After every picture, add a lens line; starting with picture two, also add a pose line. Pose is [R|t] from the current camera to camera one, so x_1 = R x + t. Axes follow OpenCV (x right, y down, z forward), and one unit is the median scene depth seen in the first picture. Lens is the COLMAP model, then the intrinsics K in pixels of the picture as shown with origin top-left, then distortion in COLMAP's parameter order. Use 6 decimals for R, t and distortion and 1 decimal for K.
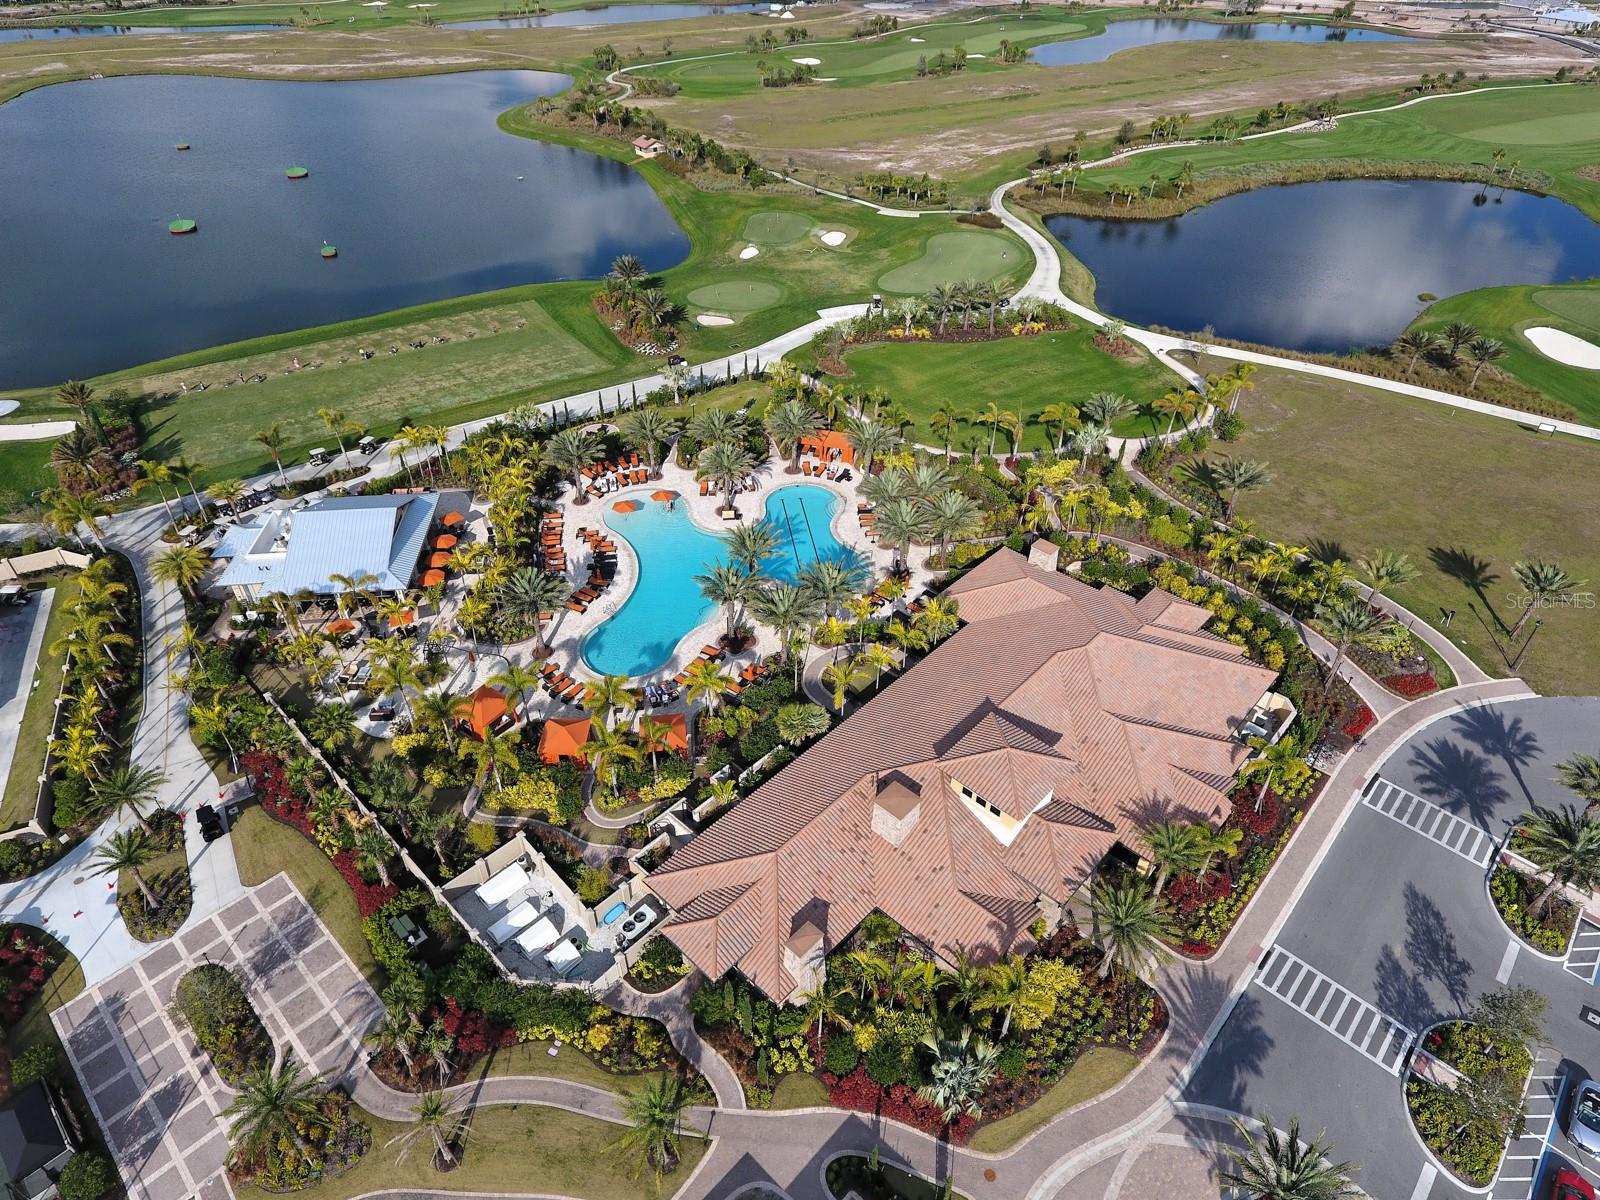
lens RADIAL K [[936.4, 0, 793.7], [0, 936.4, 598.6], [0, 0, 1]] dist [-0.000062, 0.001202]
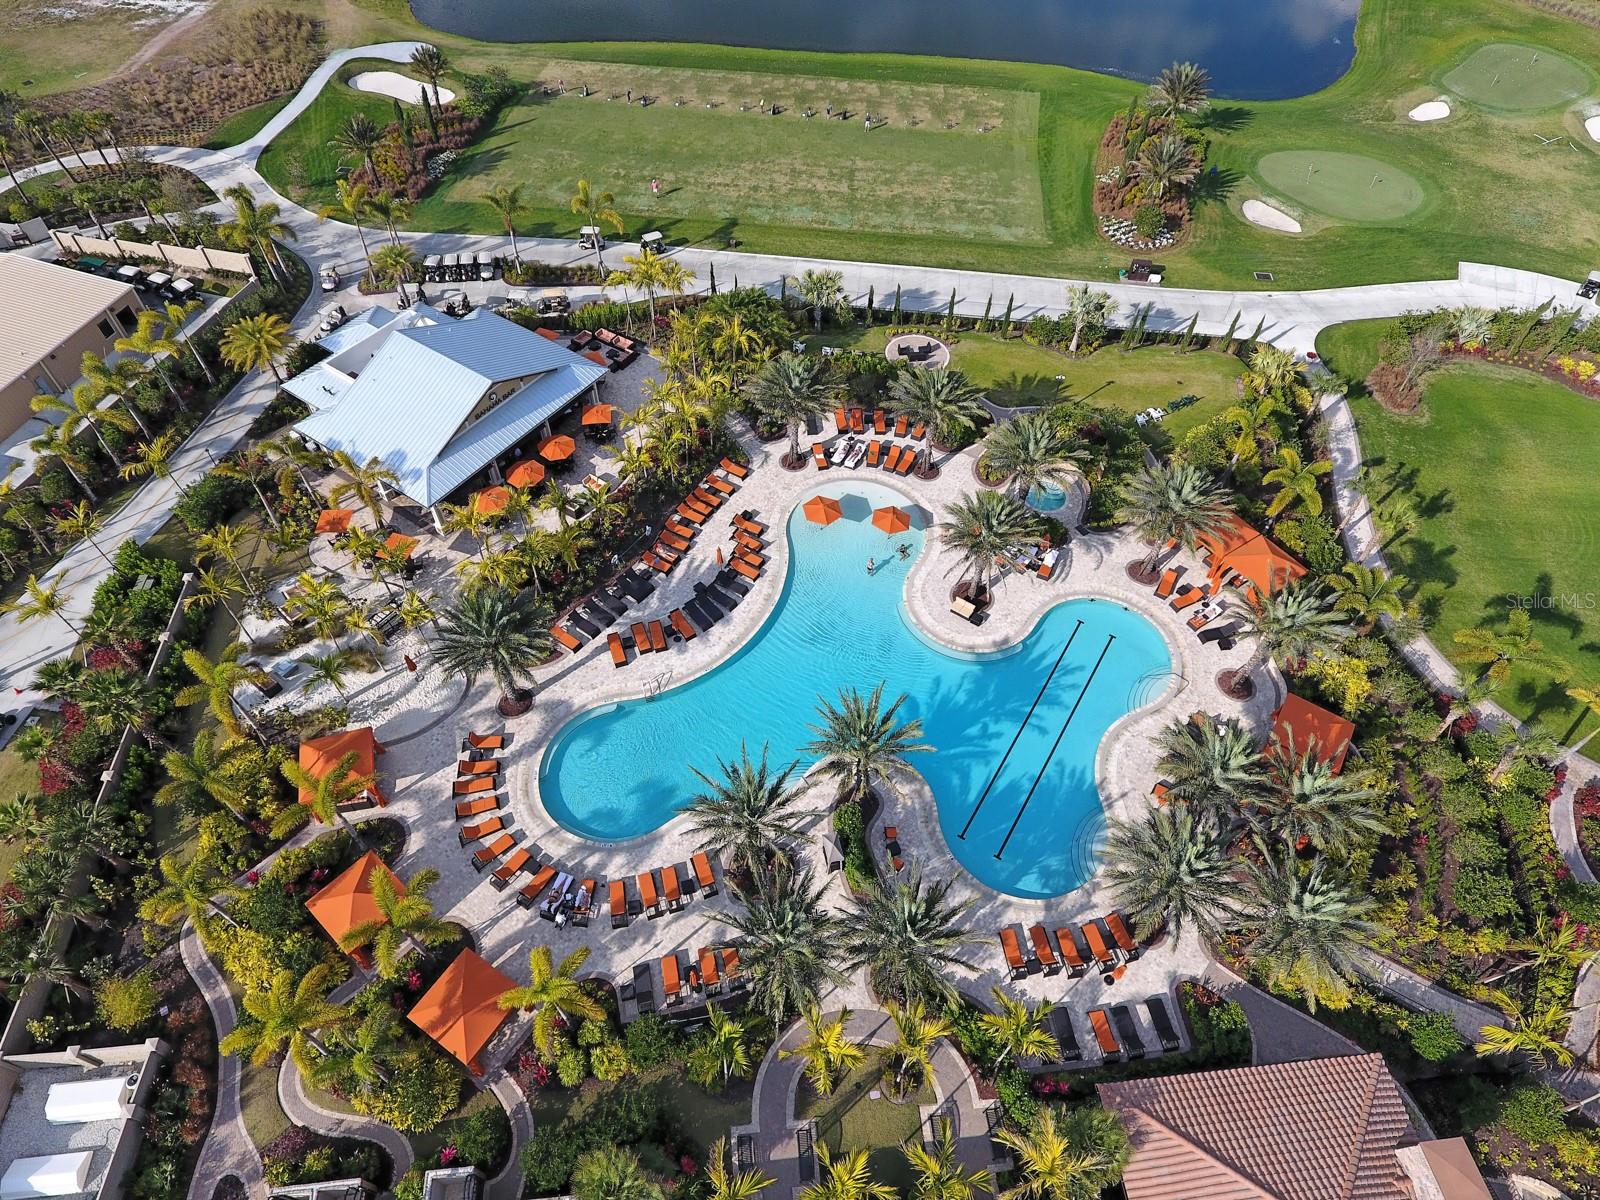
lens RADIAL K [[936.4, 0, 793.7], [0, 936.4, 598.6], [0, 0, 1]] dist [-0.000062, 0.001202]
pose [[0.758066, 0.509292, -0.407380, 0.076995], [-0.403415, 0.856983, 0.320682, -0.223346], [0.512438, -0.078755, 0.855105, 0.441347]]
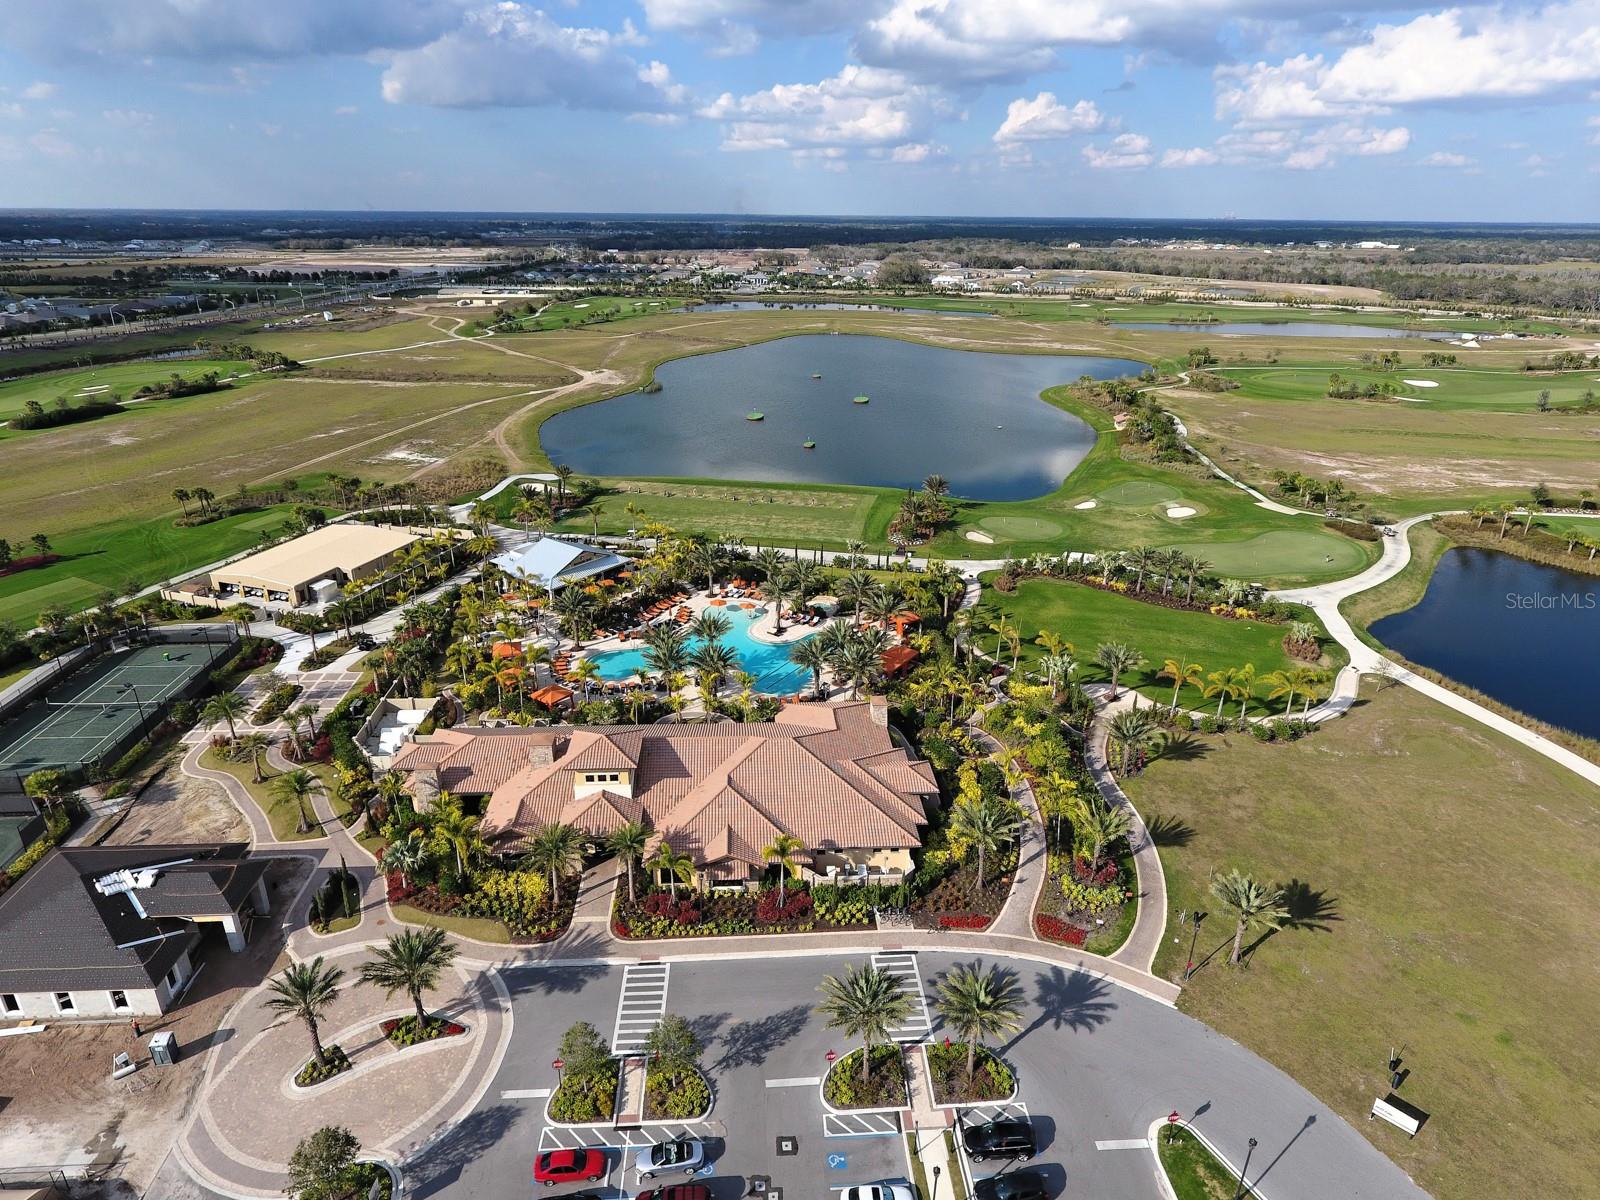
lens RADIAL K [[945.0, 0, 786.6], [0, 945.0, 596.8], [0, 0, 1]] dist [-0.008320, 0.003799]
pose [[0.724959, 0.262054, -0.636994, 0.735383], [-0.424140, 0.898510, -0.113072, 0.008165], [0.542715, 0.352147, 0.762531, -0.011066]]
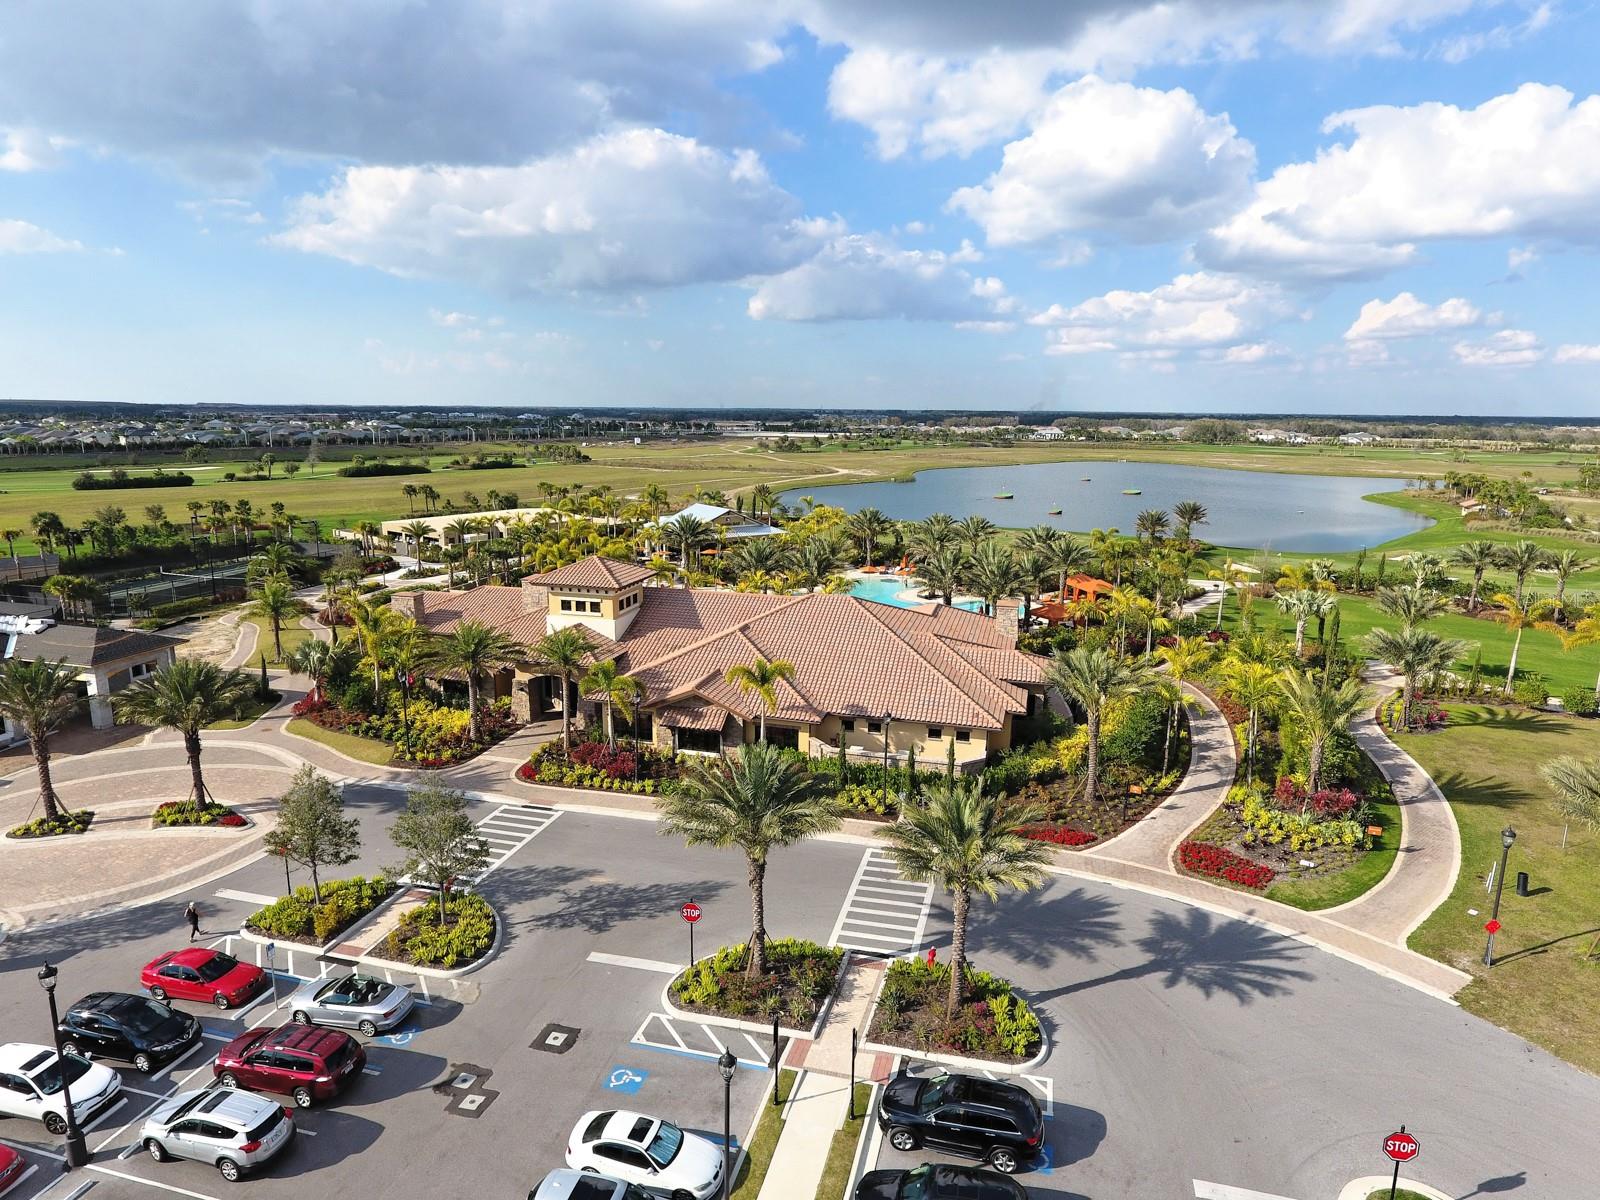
lens RADIAL K [[945.0, 0, 786.6], [0, 945.0, 596.8], [0, 0, 1]] dist [-0.008320, 0.003799]
pose [[0.468744, 0.173531, -0.866121, 0.728178], [-0.545582, 0.828011, -0.129373, 0.124516], [0.694708, 0.533183, 0.482801, 0.371310]]
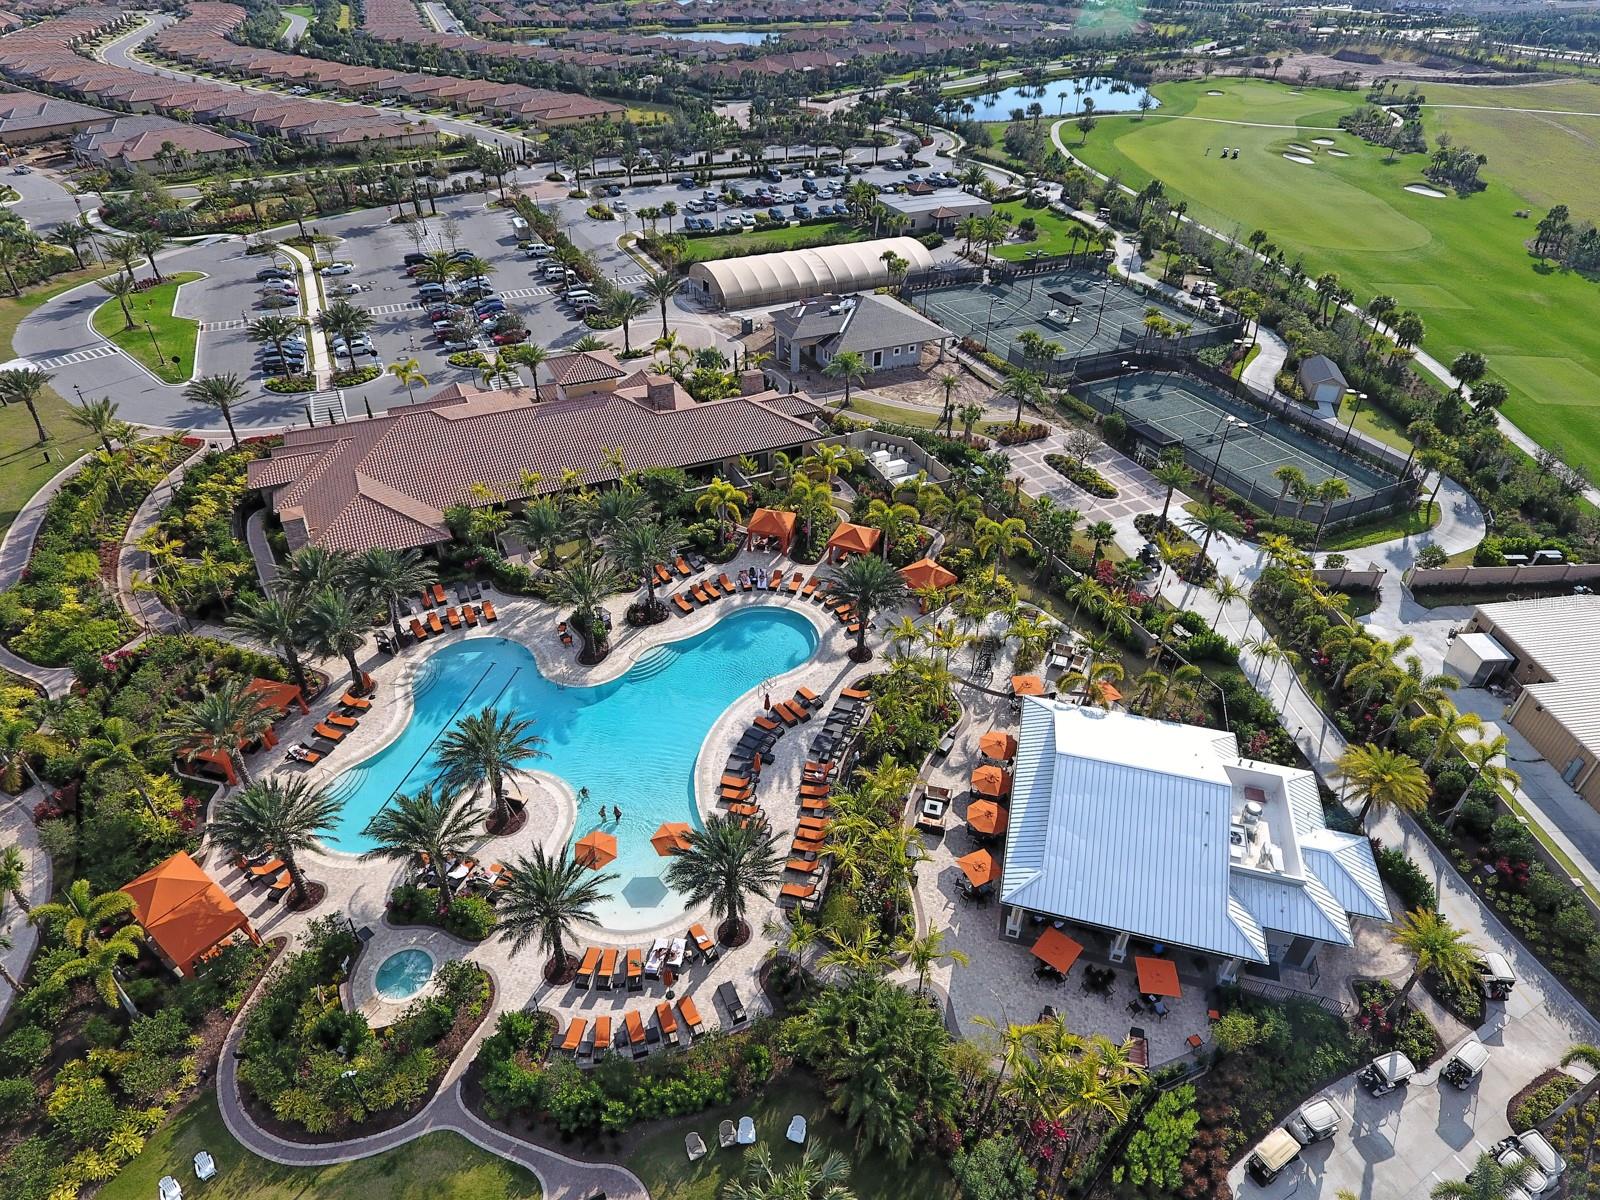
lens RADIAL K [[936.4, 0, 793.7], [0, 936.4, 598.6], [0, 0, 1]] dist [-0.000062, 0.001202]
pose [[-0.930058, -0.228150, 0.287992, -0.350719], [0.212899, 0.304177, 0.928521, -0.599059], [-0.299442, 0.924891, -0.234329, 0.922762]]
